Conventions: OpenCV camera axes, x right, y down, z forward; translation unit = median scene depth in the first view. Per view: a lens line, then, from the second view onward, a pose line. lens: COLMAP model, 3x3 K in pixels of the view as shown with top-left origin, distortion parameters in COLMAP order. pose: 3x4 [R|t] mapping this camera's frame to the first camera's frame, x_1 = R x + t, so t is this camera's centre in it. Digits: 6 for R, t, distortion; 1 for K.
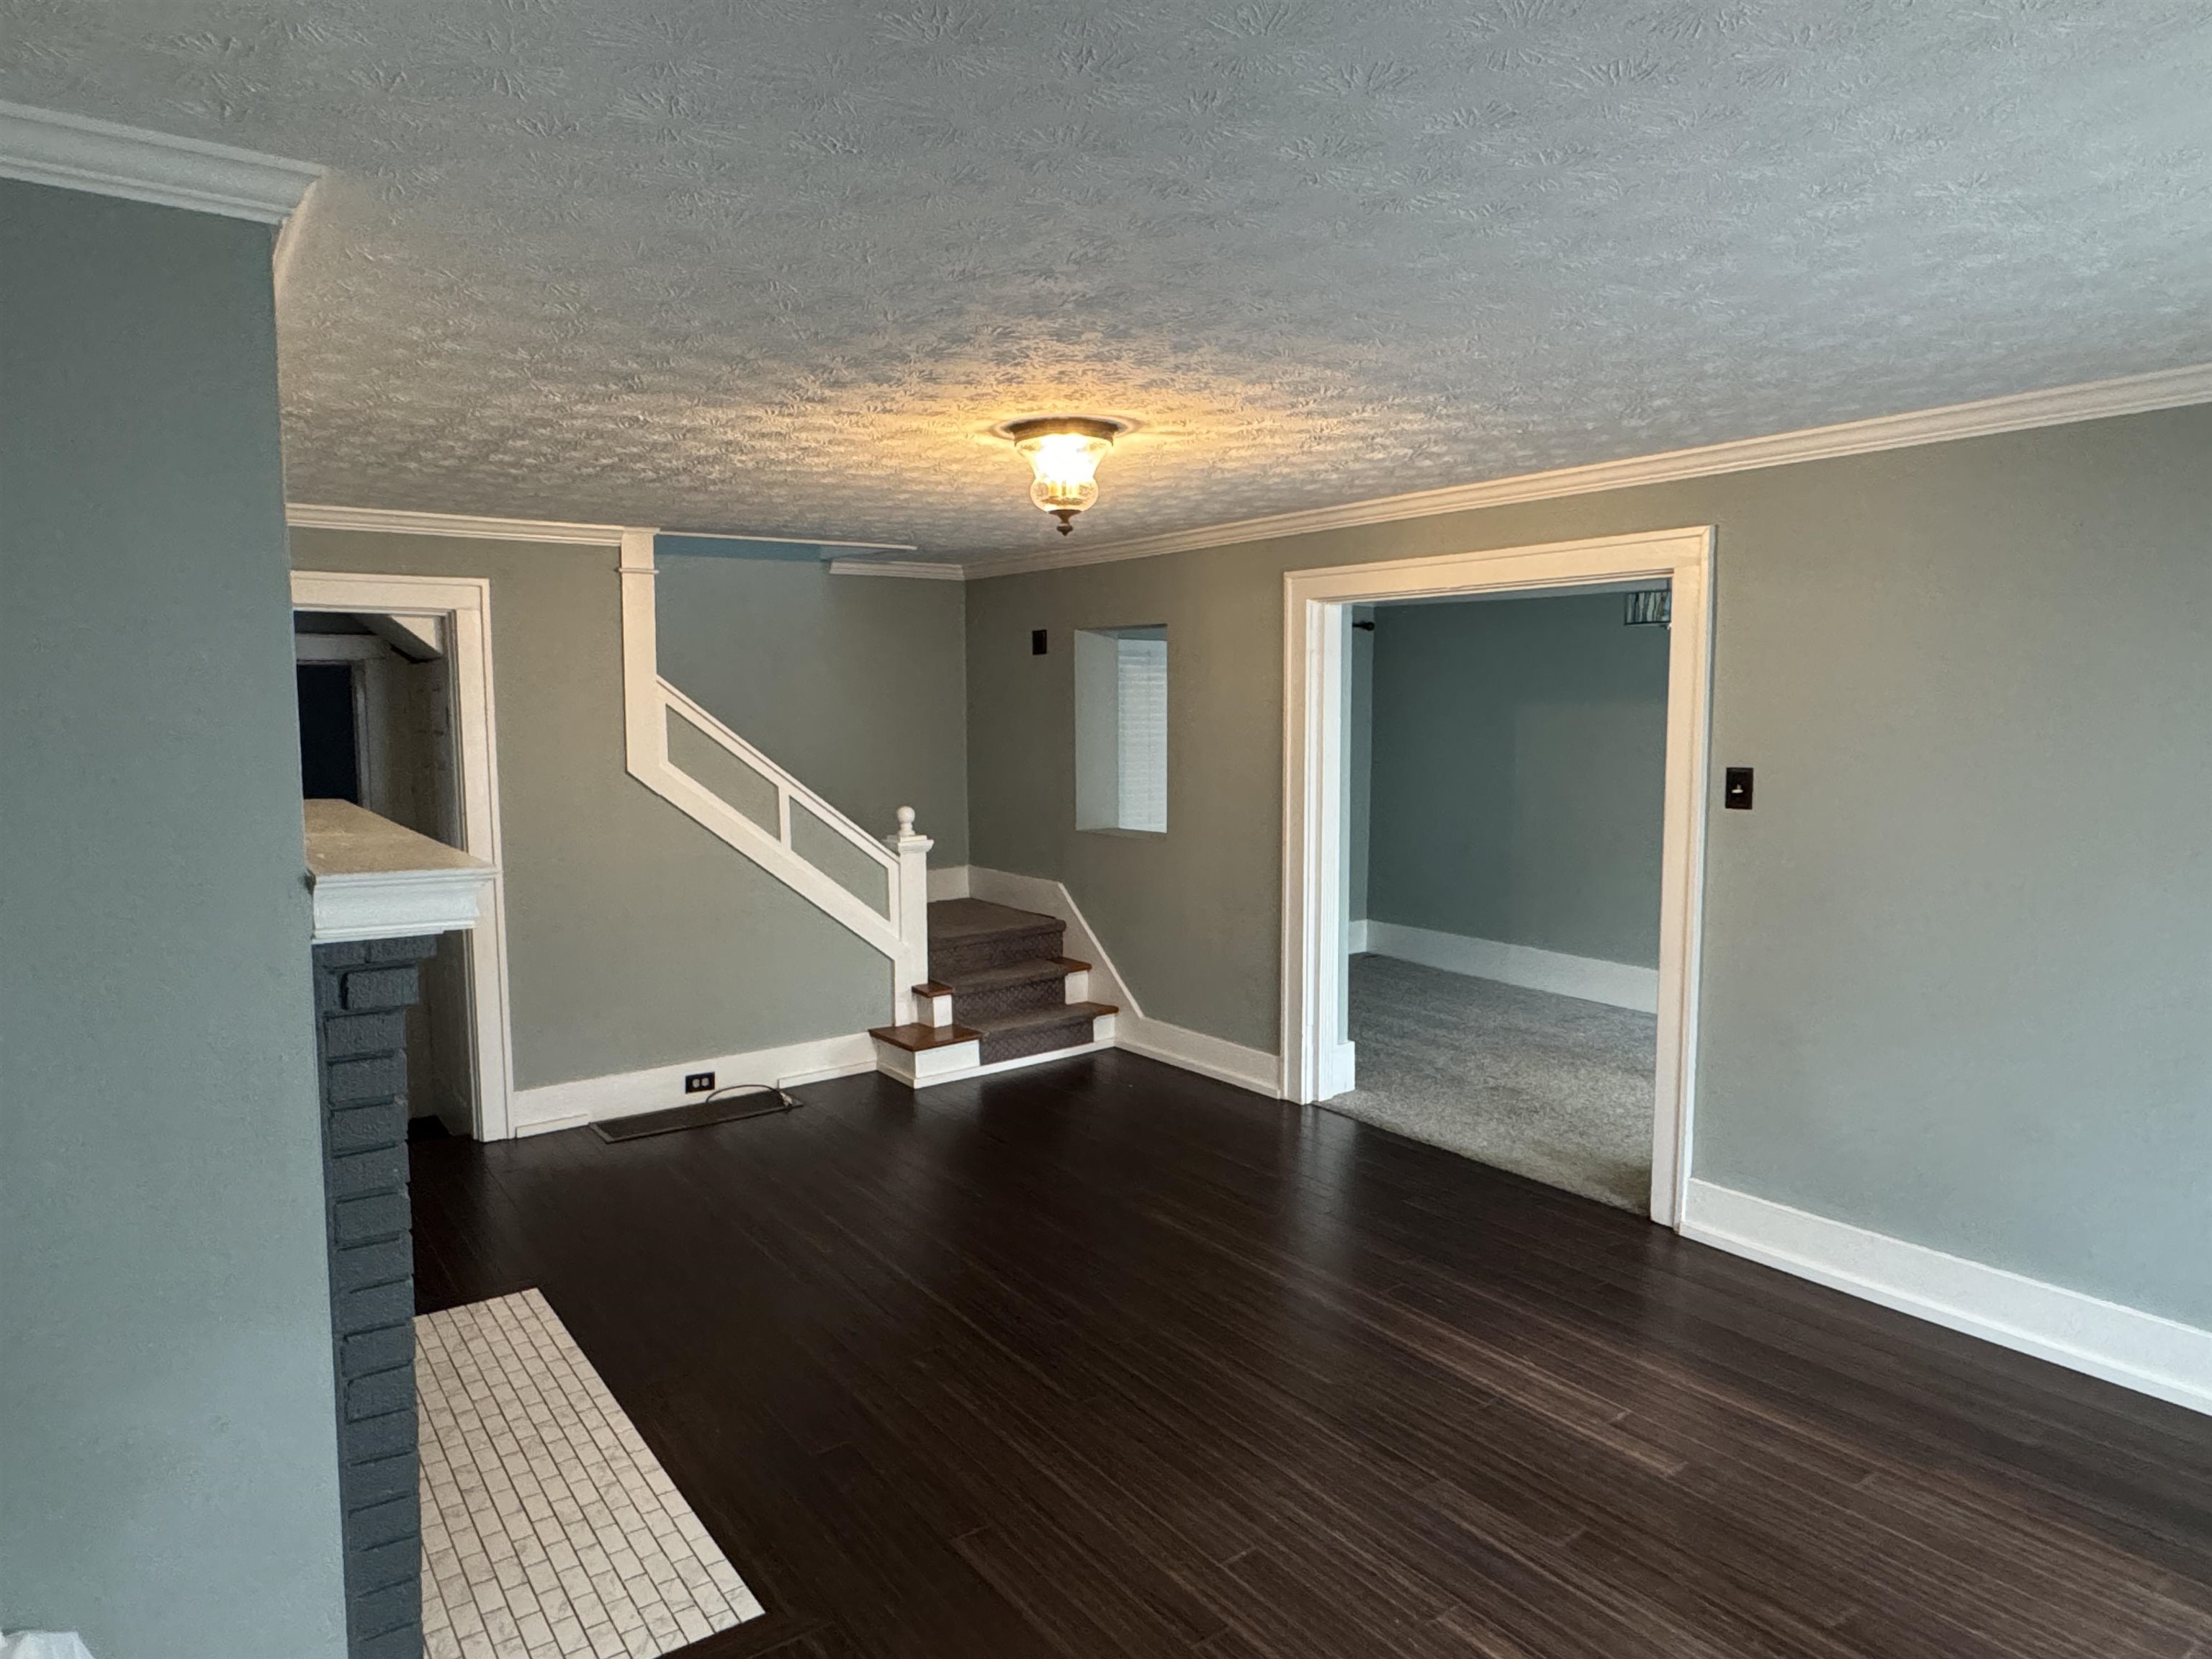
lens RADIAL K [[1359.0, 0, 1085.6], [0, 1359.0, 824.8], [0, 0, 1]] dist [-0.005713, 0.006919]
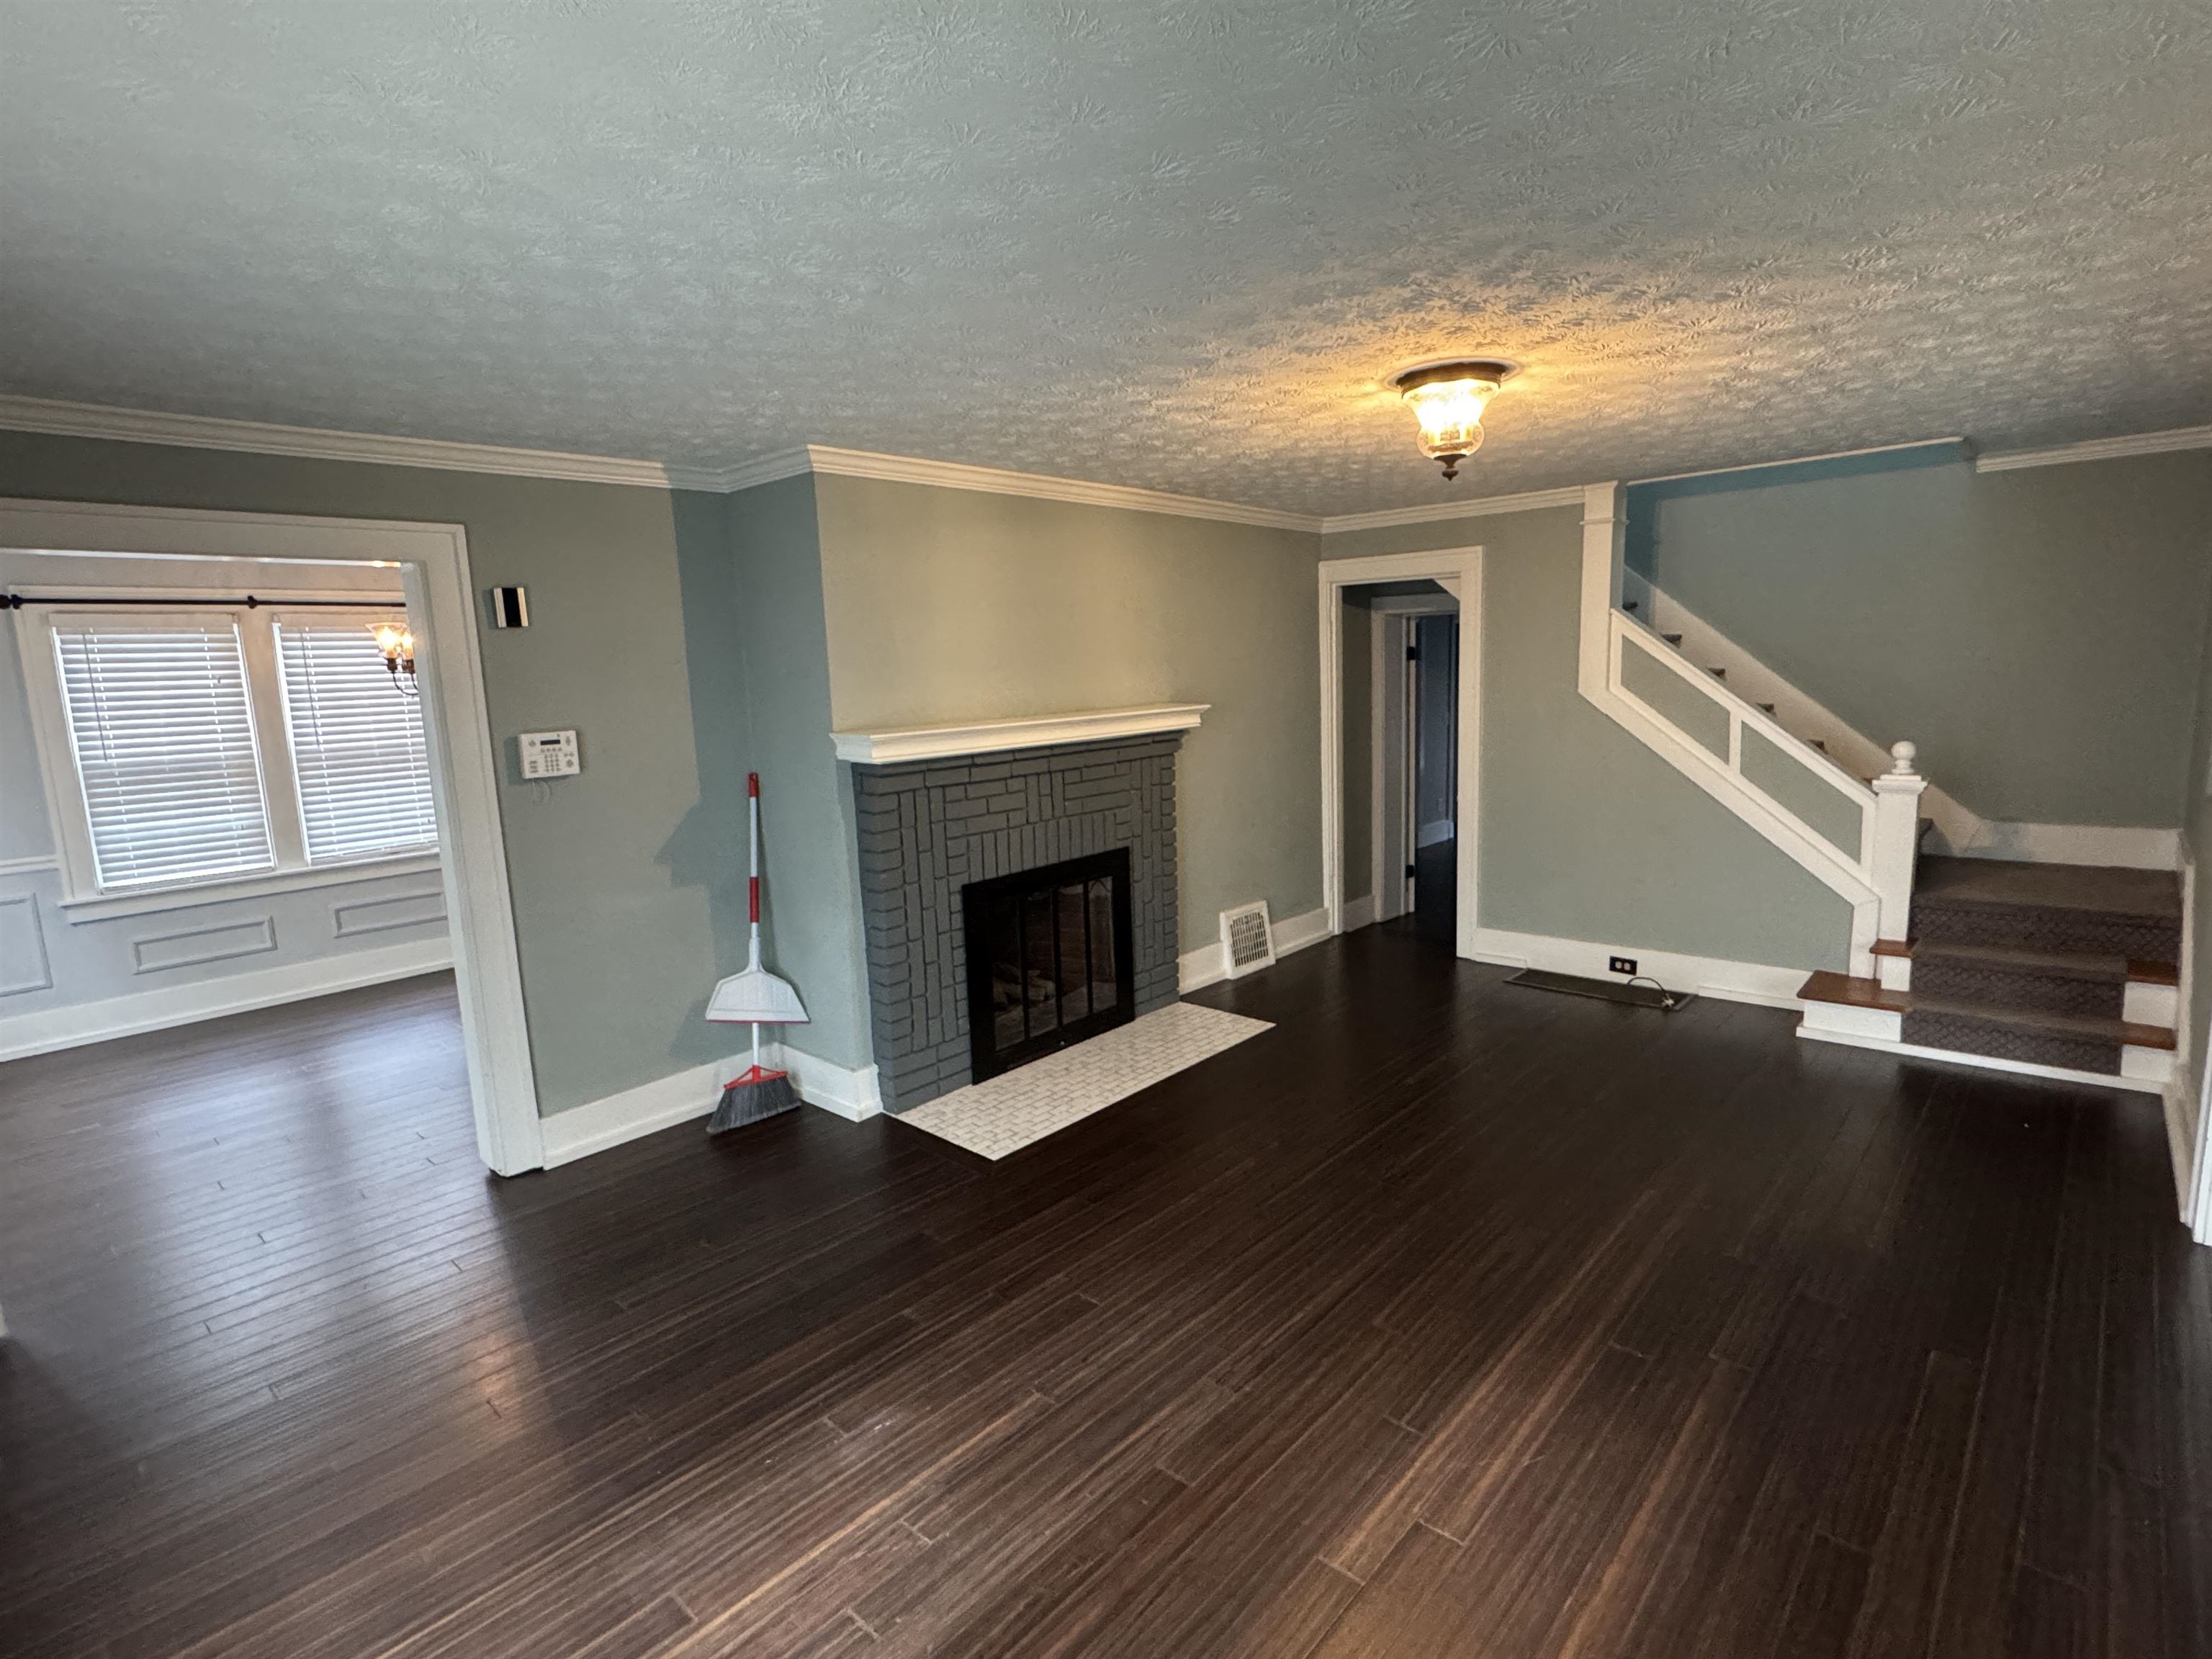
lens RADIAL K [[1096.3, 0, 1090.5], [0, 1096.3, 827.9], [0, 0, 1]] dist [0.003066, 0.002692]
pose [[0.201228, 0.146469, -0.968532, 0.515404], [-0.051501, 0.988972, 0.138860, -0.032759], [0.978190, 0.021937, 0.206552, 0.362432]]
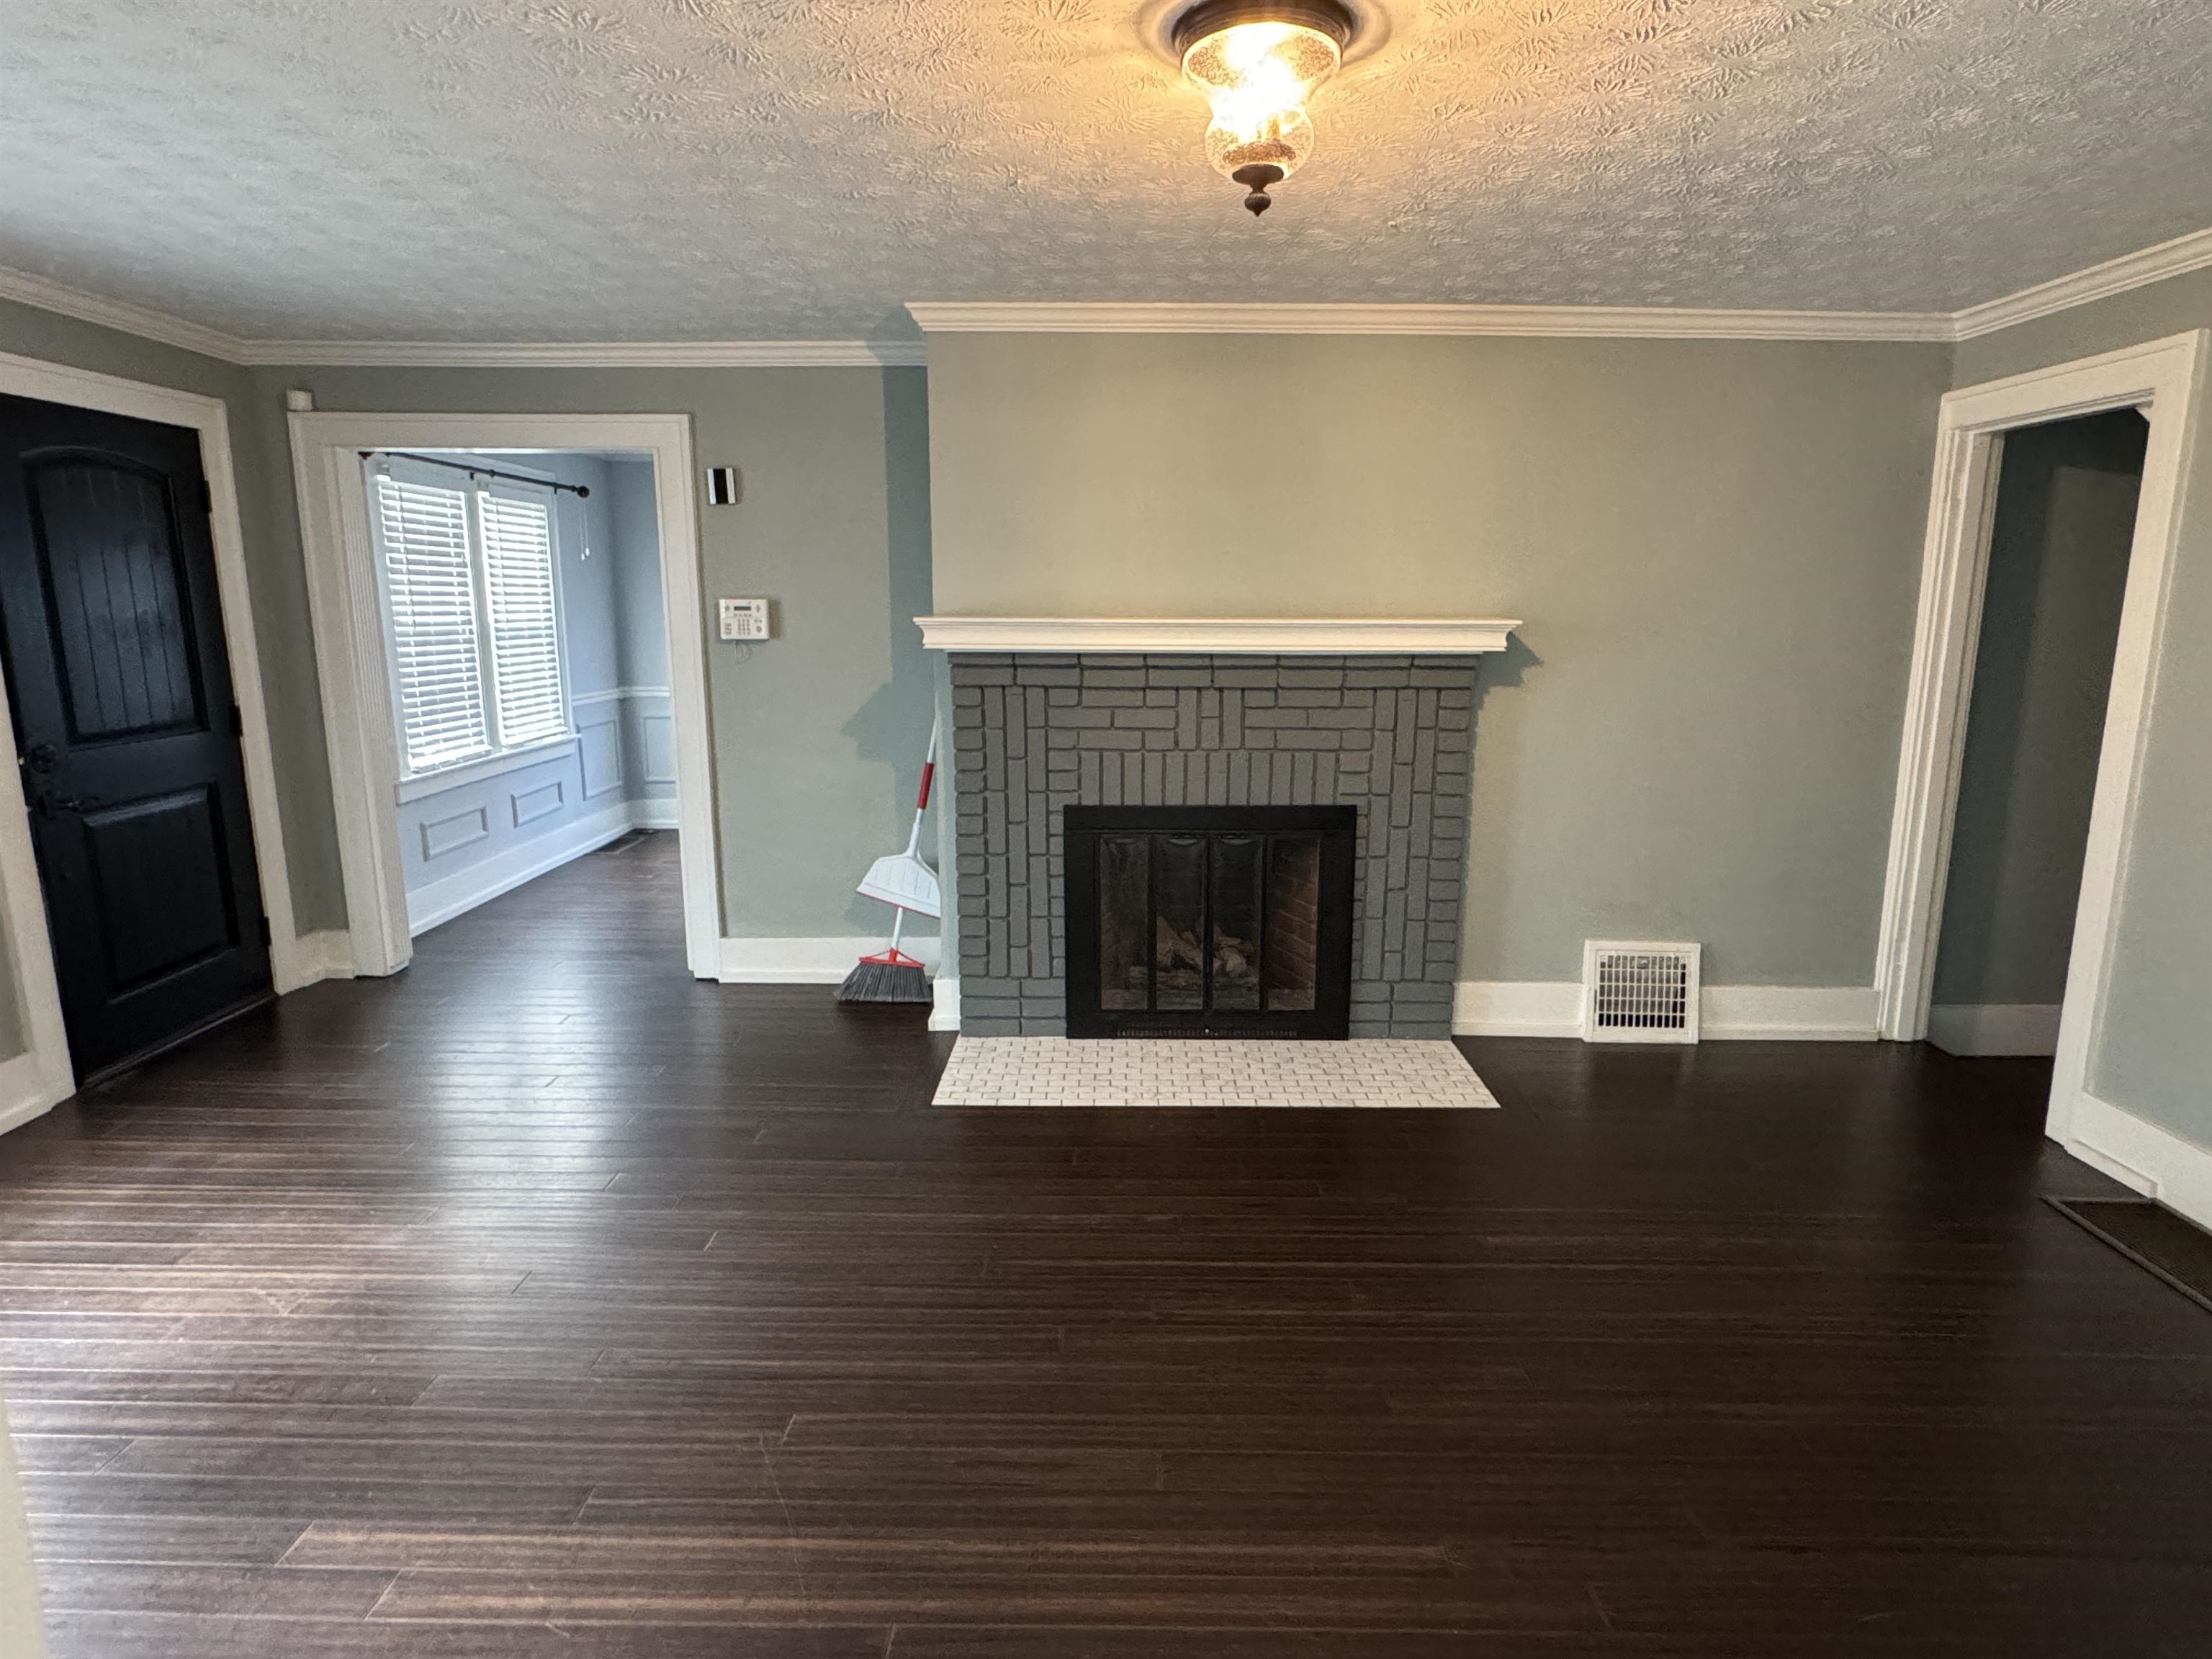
lens RADIAL K [[1208.4, 0, 1104.1], [0, 1208.4, 826.1], [0, 0, 1]] dist [-0.003129, 0.001337]
pose [[-0.588860, 0.148920, -0.794397, 0.329755], [-0.074116, 0.968788, 0.236552, -0.043507], [0.804829, 0.198173, -0.559443, 0.850483]]
